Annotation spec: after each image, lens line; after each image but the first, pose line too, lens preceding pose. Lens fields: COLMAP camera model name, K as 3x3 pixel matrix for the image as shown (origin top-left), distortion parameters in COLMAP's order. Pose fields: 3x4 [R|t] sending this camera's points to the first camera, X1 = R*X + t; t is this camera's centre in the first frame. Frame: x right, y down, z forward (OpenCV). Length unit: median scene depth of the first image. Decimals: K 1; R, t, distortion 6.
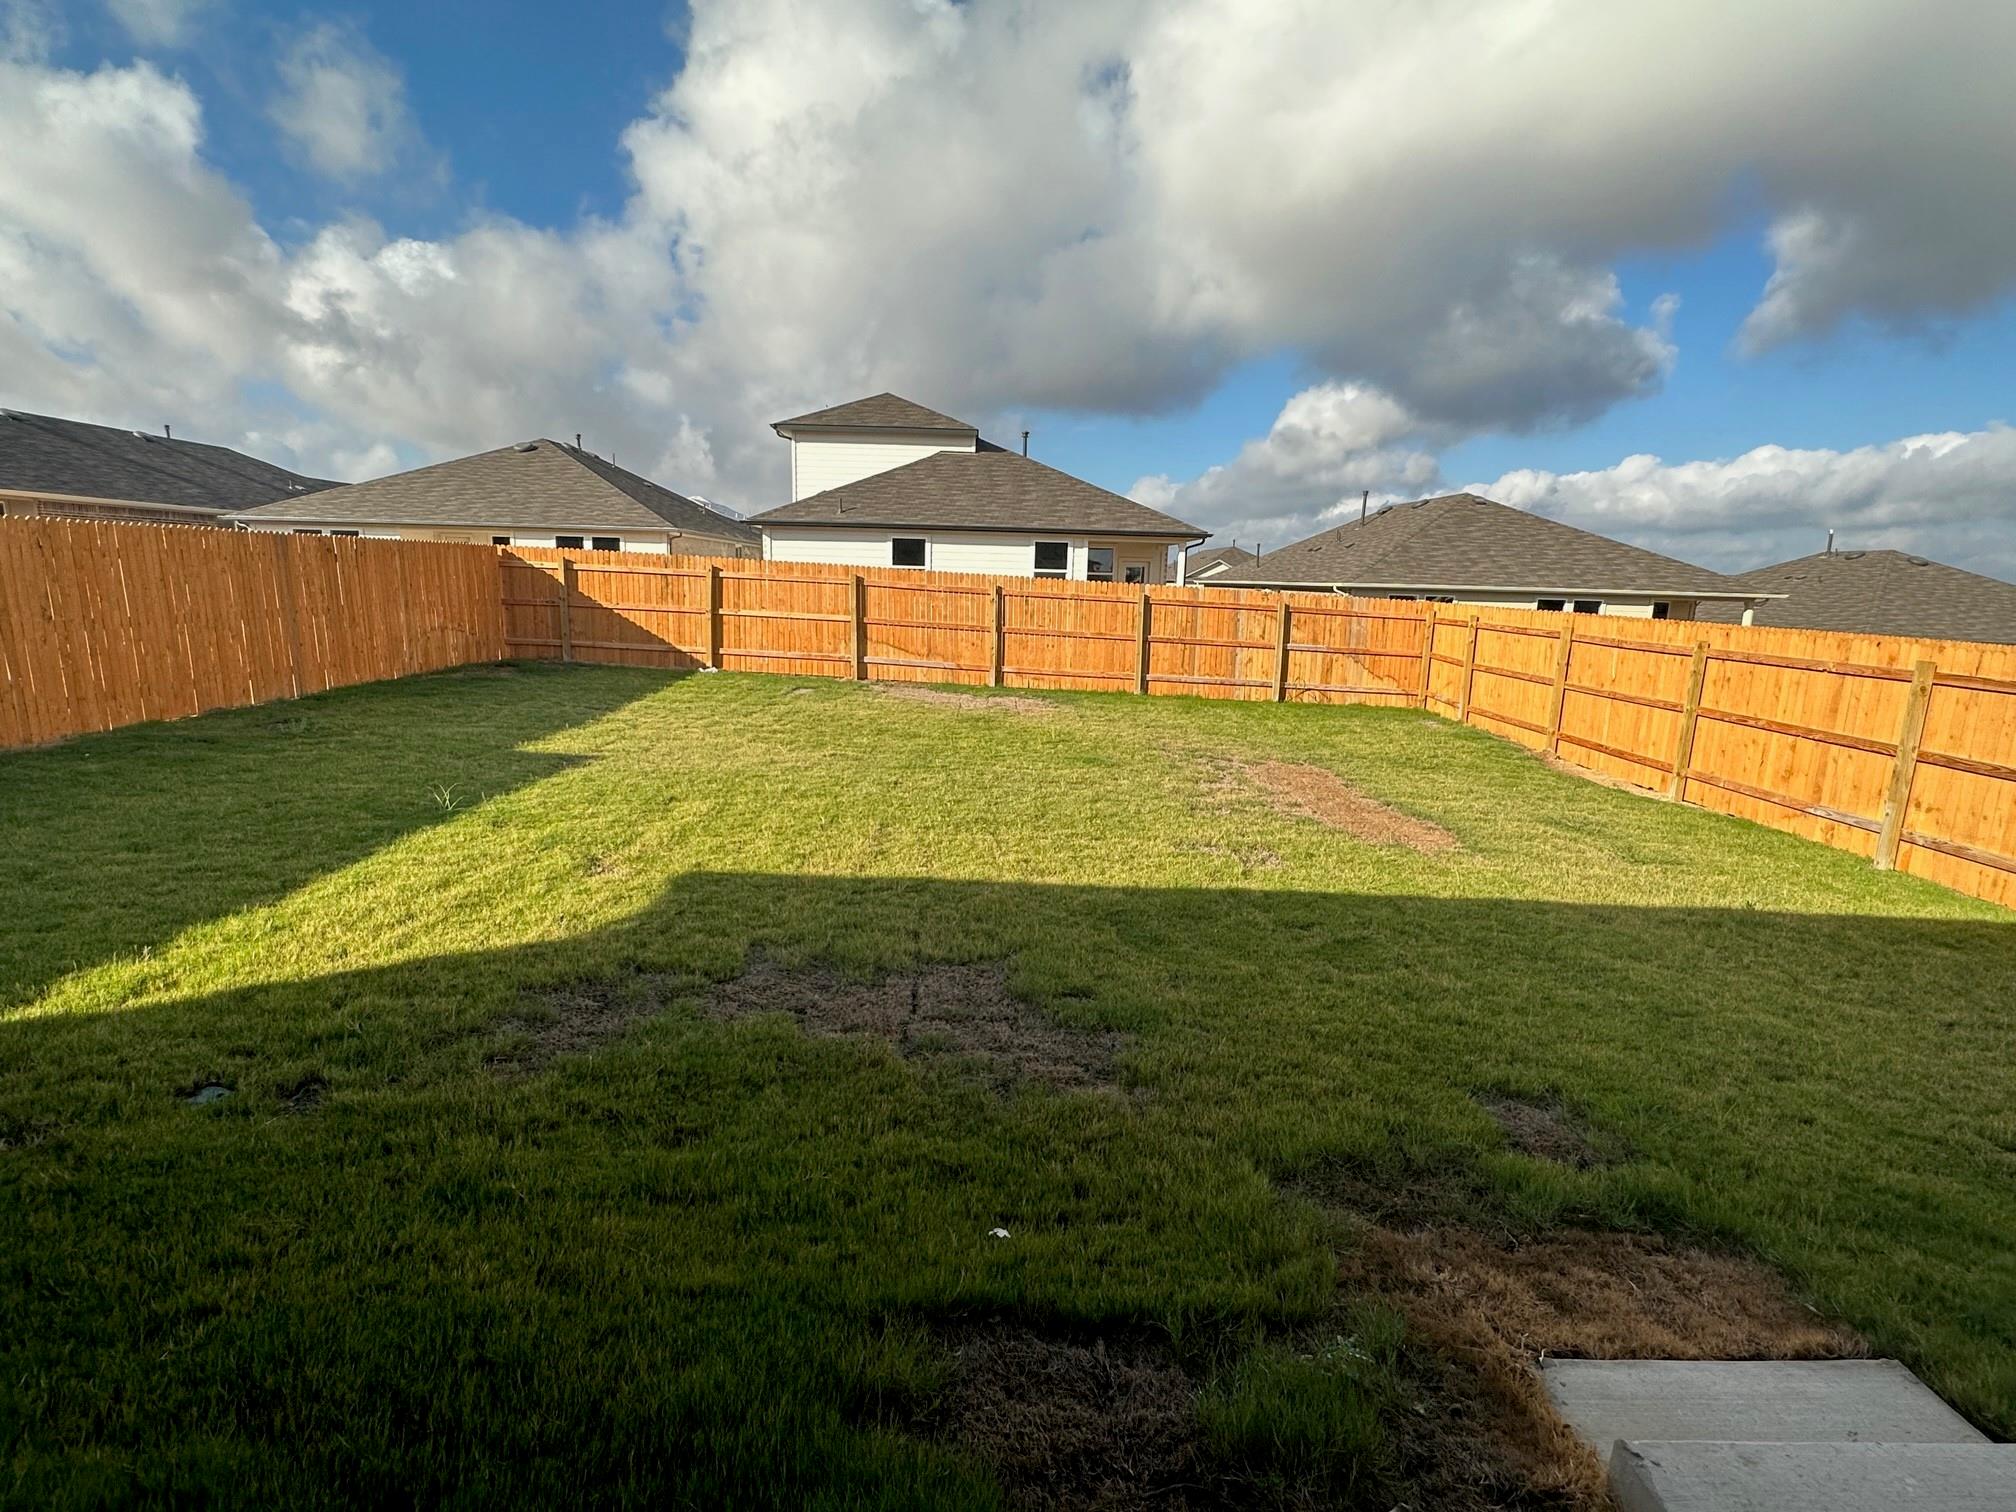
lens RADIAL K [[952.4, 0, 1006.6], [0, 952.4, 756.9], [0, 0, 1]] dist [-0.001720, 0.000906]
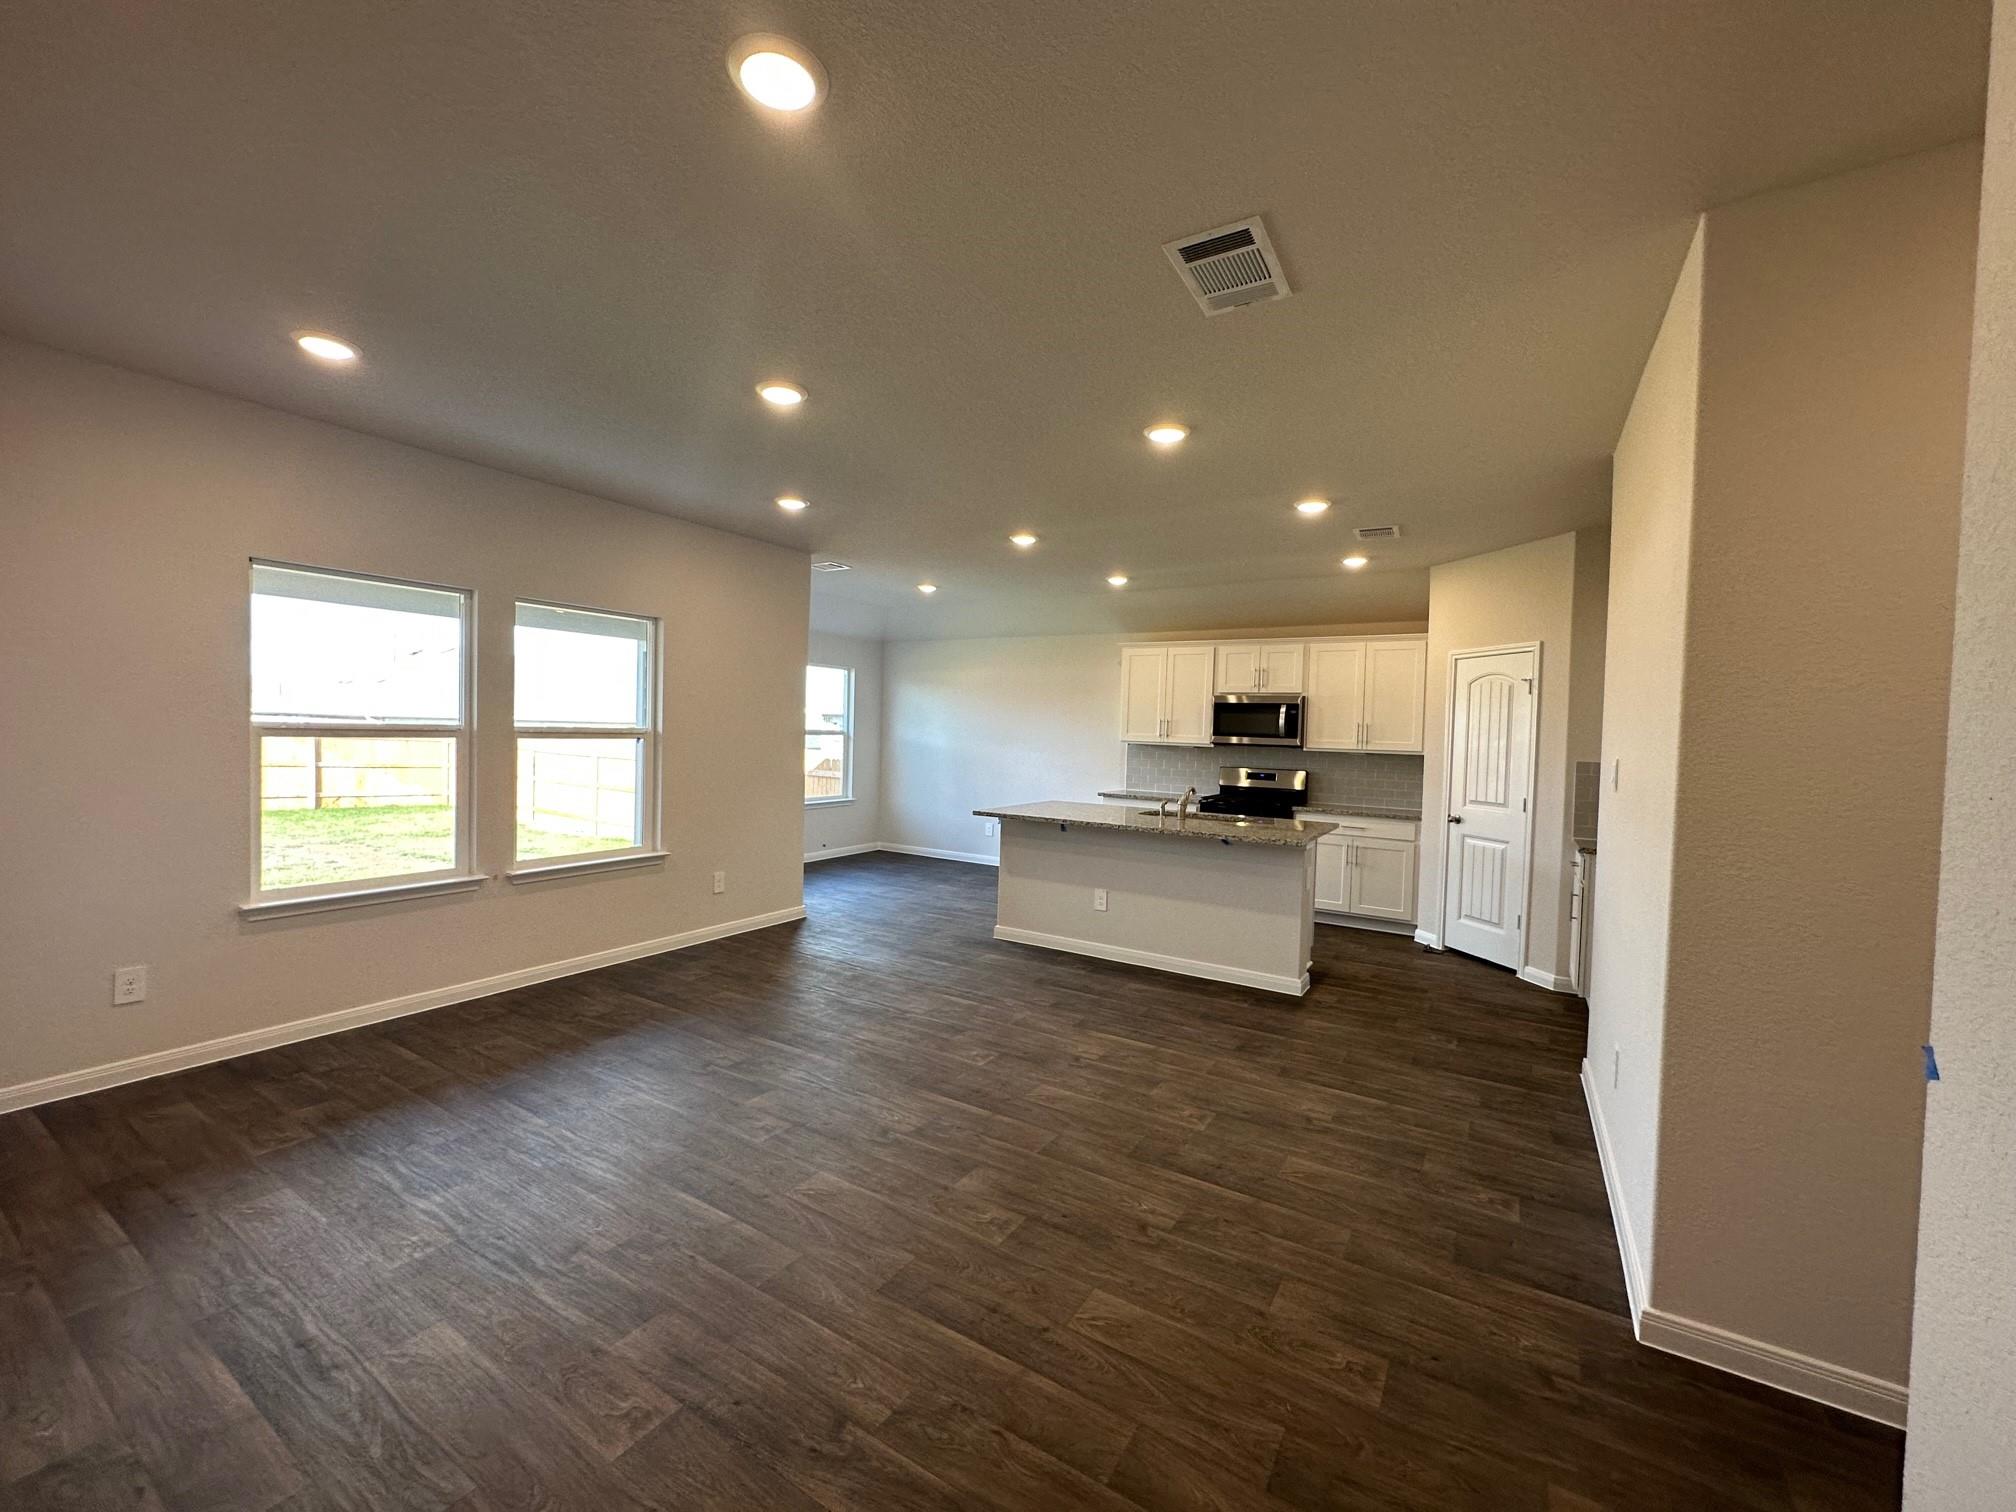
lens RADIAL K [[802.2, 0, 1013.4], [0, 802.2, 754.7], [0, 0, 1]] dist [-0.001371, 0.000043]
pose [[0.544777, -0.033156, 0.837925, -0.195716], [0.138677, 0.989022, -0.051026, 0.109860], [-0.827035, 0.143999, 0.543395, -0.708453]]
